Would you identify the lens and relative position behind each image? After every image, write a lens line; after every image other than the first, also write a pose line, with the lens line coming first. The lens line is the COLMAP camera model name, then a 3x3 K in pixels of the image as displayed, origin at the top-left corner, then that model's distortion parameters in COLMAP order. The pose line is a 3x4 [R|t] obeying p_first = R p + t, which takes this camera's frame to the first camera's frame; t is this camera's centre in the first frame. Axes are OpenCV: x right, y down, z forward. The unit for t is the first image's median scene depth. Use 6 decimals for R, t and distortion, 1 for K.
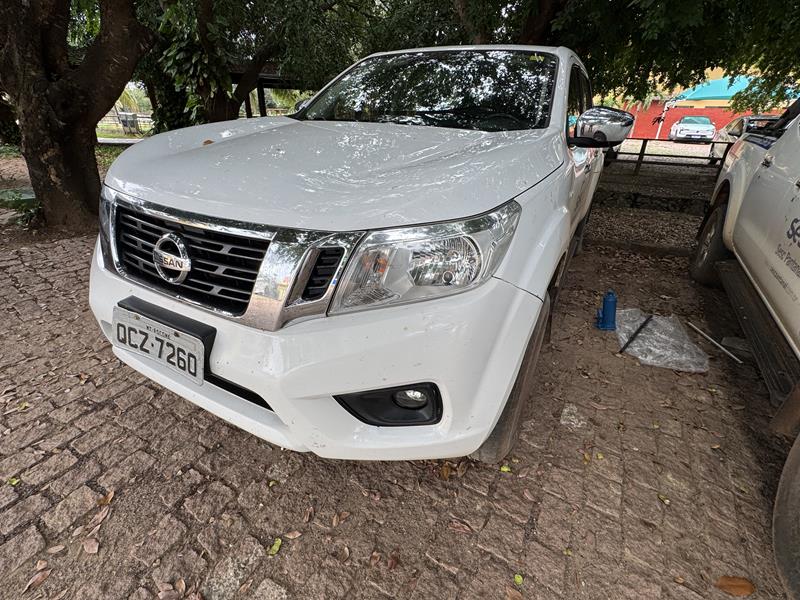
lens RADIAL K [[379.9, 0, 398.4], [0, 379.9, 298.5], [0, 0, 1]] dist [-0.001211, -0.000632]
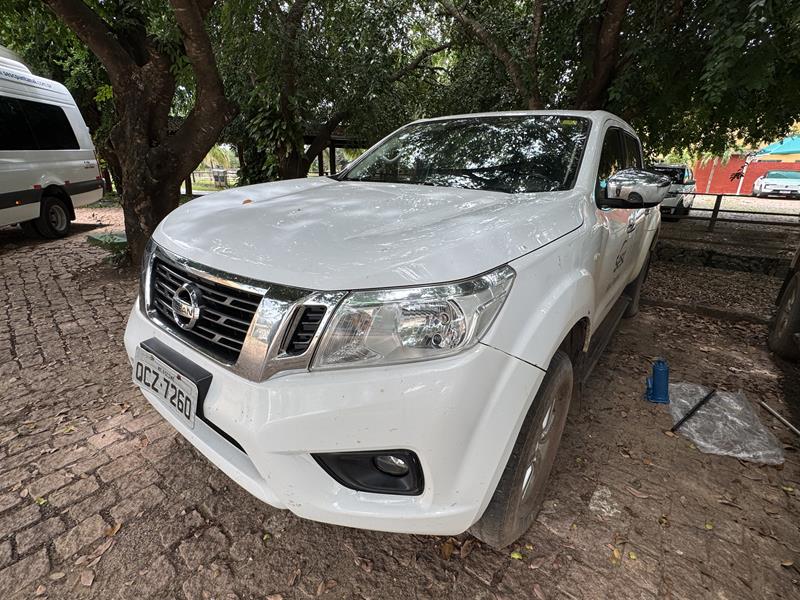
lens RADIAL K [[380.0, 0, 398.6], [0, 380.0, 296.3], [0, 0, 1]] dist [-0.001753, -0.000567]
pose [[0.987786, 0.045809, -0.148933, 0.113463], [-0.064707, 0.990092, -0.124626, -0.024704], [0.141749, 0.132741, 0.980962, 0.006507]]
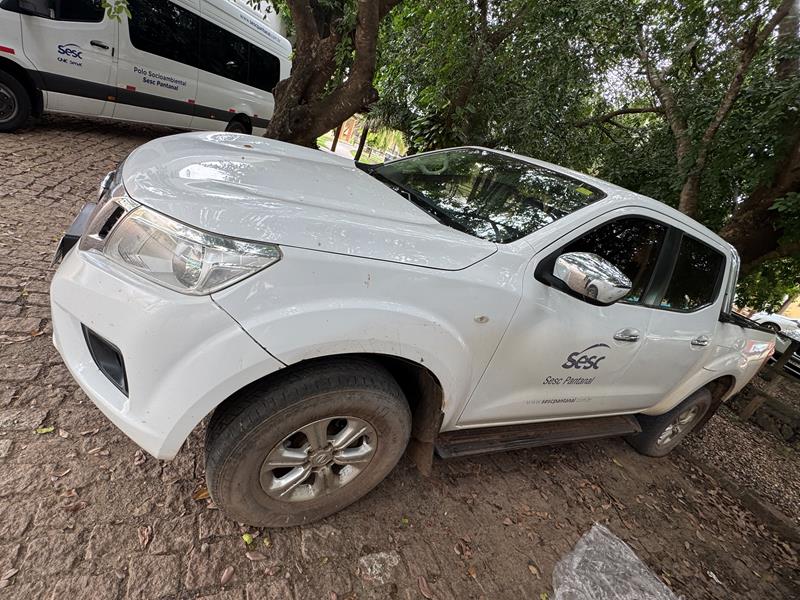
lens RADIAL K [[380.0, 0, 398.6], [0, 380.0, 296.3], [0, 0, 1]] dist [-0.001753, -0.000567]
pose [[0.778587, 0.455421, -0.431733, 0.681108], [-0.533510, 0.842613, -0.073288, -0.155765], [0.330407, 0.287395, 0.899019, 0.148260]]
